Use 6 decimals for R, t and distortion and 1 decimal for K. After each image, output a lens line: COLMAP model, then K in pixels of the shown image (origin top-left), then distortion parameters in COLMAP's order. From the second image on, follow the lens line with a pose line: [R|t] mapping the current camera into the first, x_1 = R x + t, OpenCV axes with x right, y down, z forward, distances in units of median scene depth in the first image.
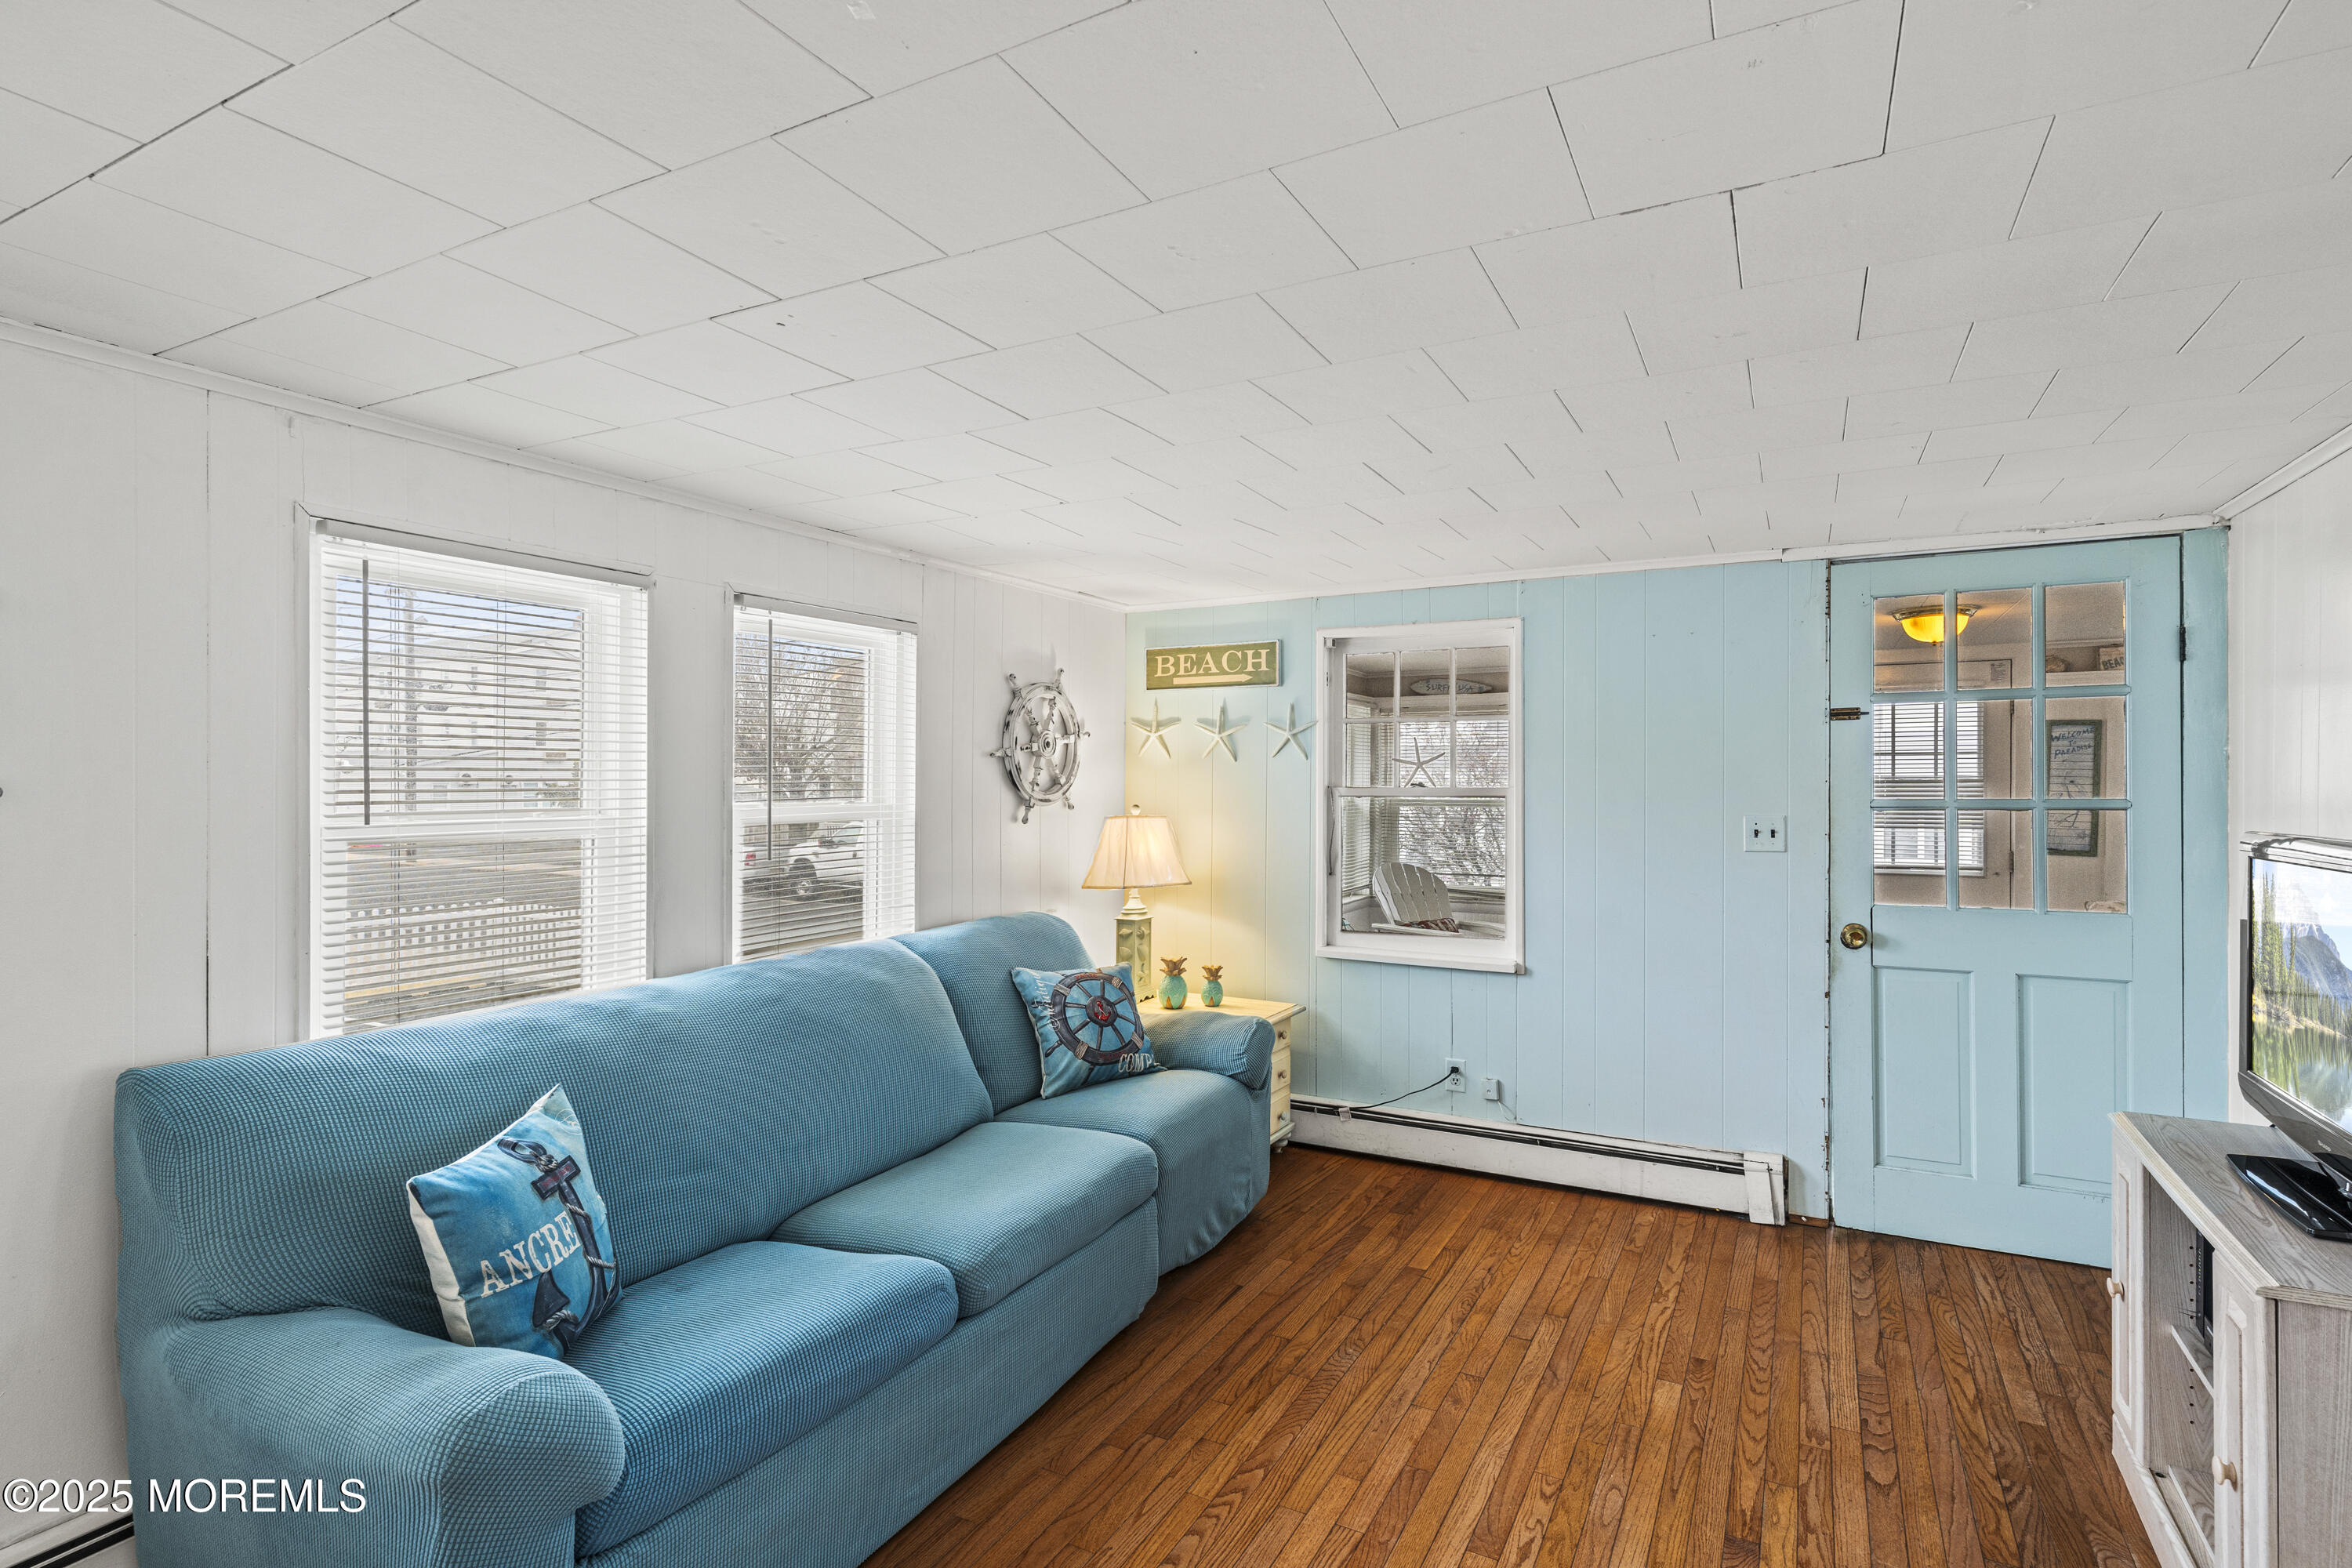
lens RADIAL K [[1156.7, 0, 1176.0], [0, 1156.7, 784.0], [0, 0, 1]] dist [-0.000577, 0.000202]
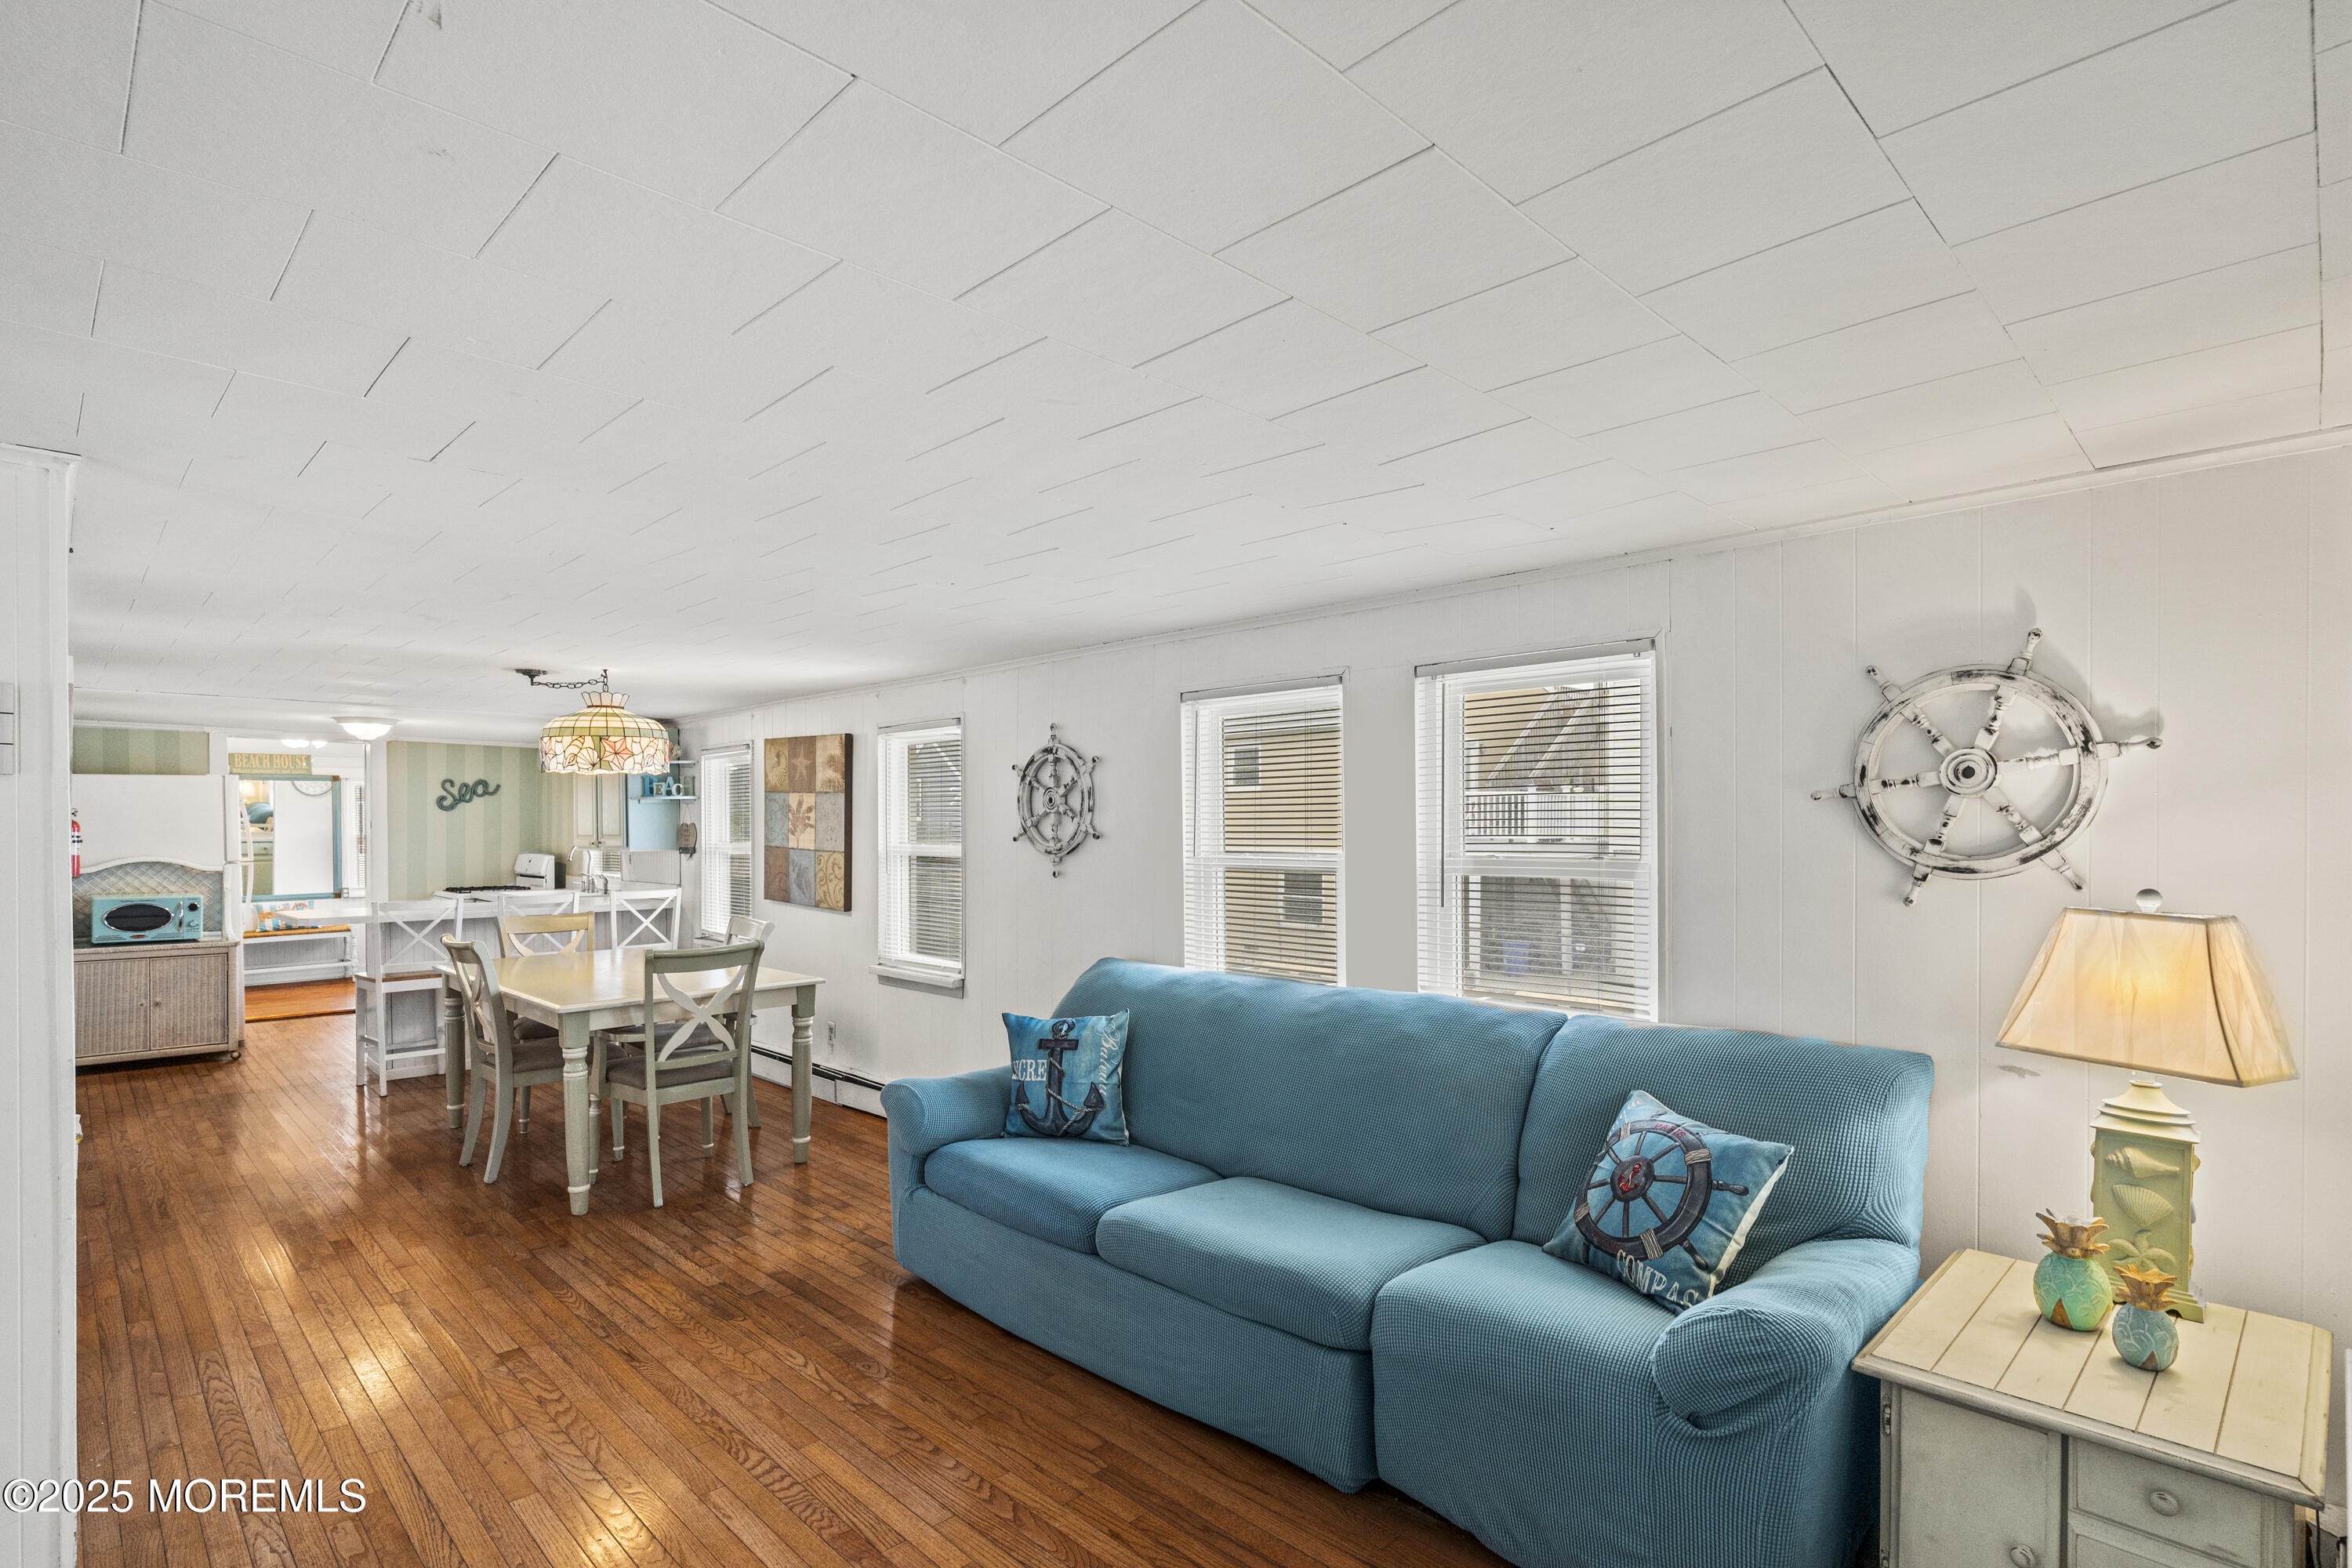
lens RADIAL K [[1165.0, 0, 1176.9], [0, 1165.0, 834.0], [0, 0, 1]] dist [-0.001220, -0.000139]
pose [[-0.297217, 0.005088, -0.954796, 0.652872], [-0.001588, 0.999982, 0.005823, -0.007170], [0.954809, 0.003247, -0.297204, 0.938853]]
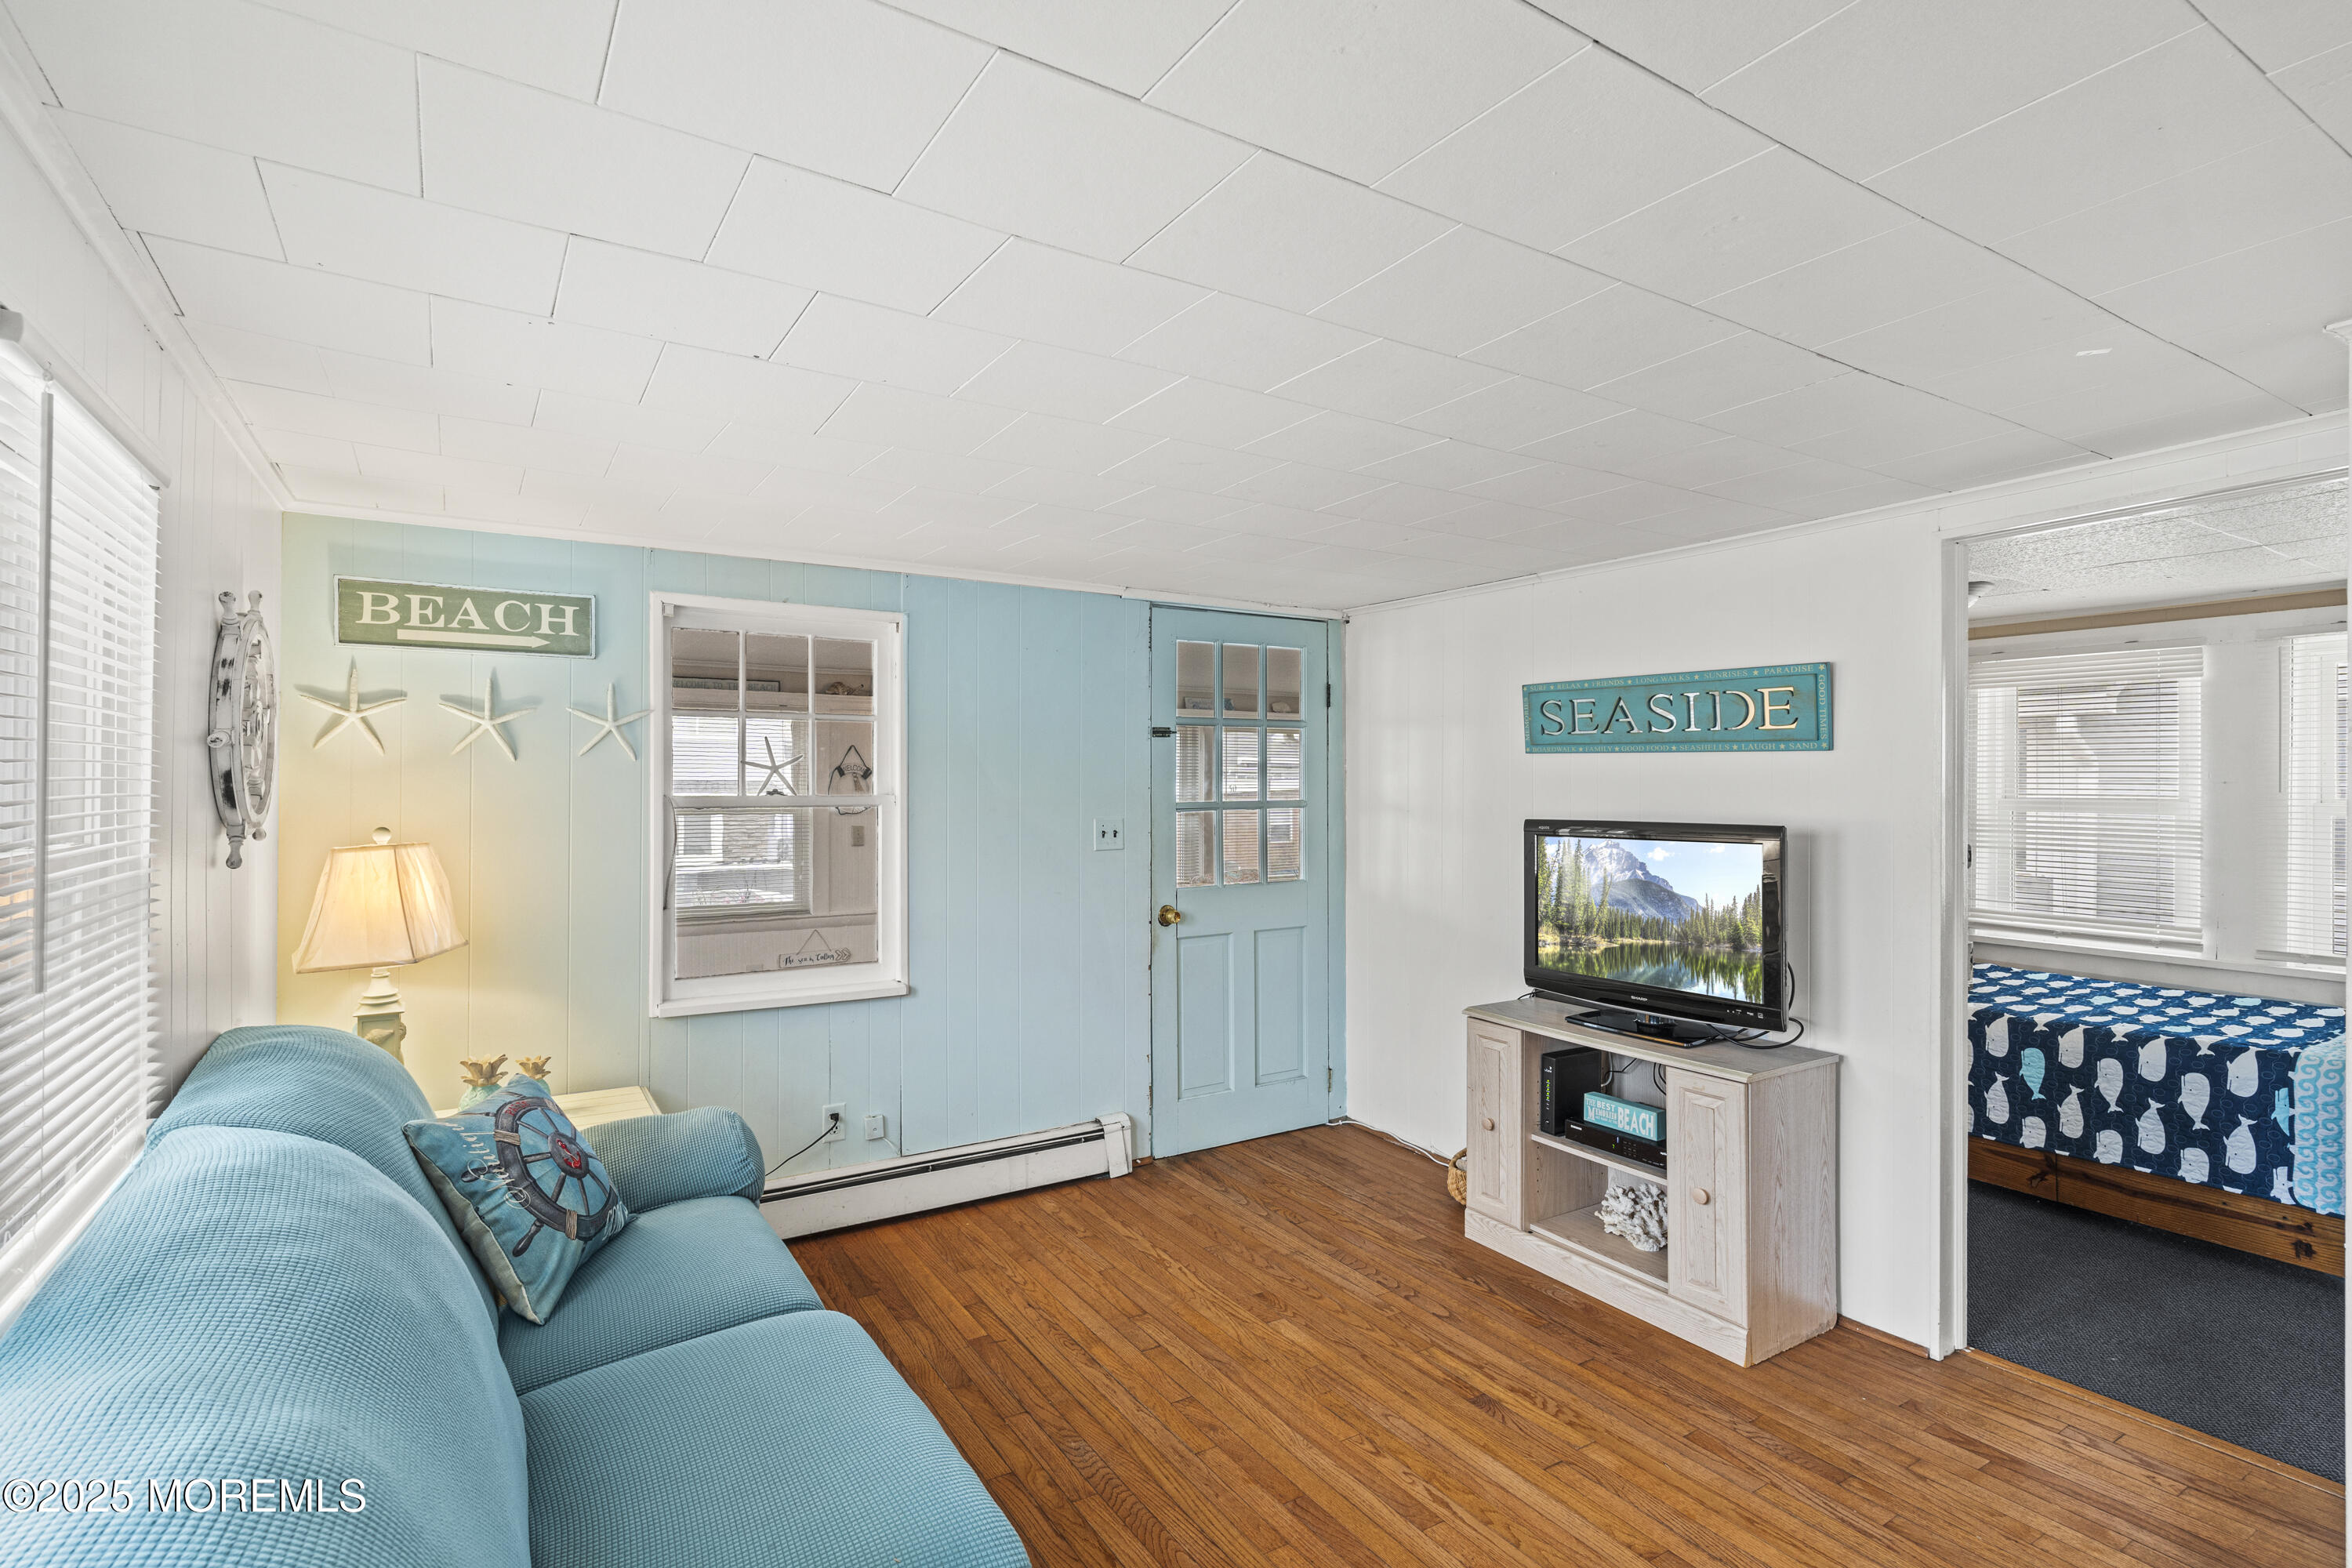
lens RADIAL K [[1124.0, 0, 1176.0], [0, 1124.0, 784.0], [0, 0, 1]] dist [-0.001064, 0.000080]
pose [[0.492737, 0.000835, 0.870178, -0.430314], [0.002401, 0.999994, -0.002319, -0.003633], [-0.870175, 0.003232, 0.492732, 0.405273]]
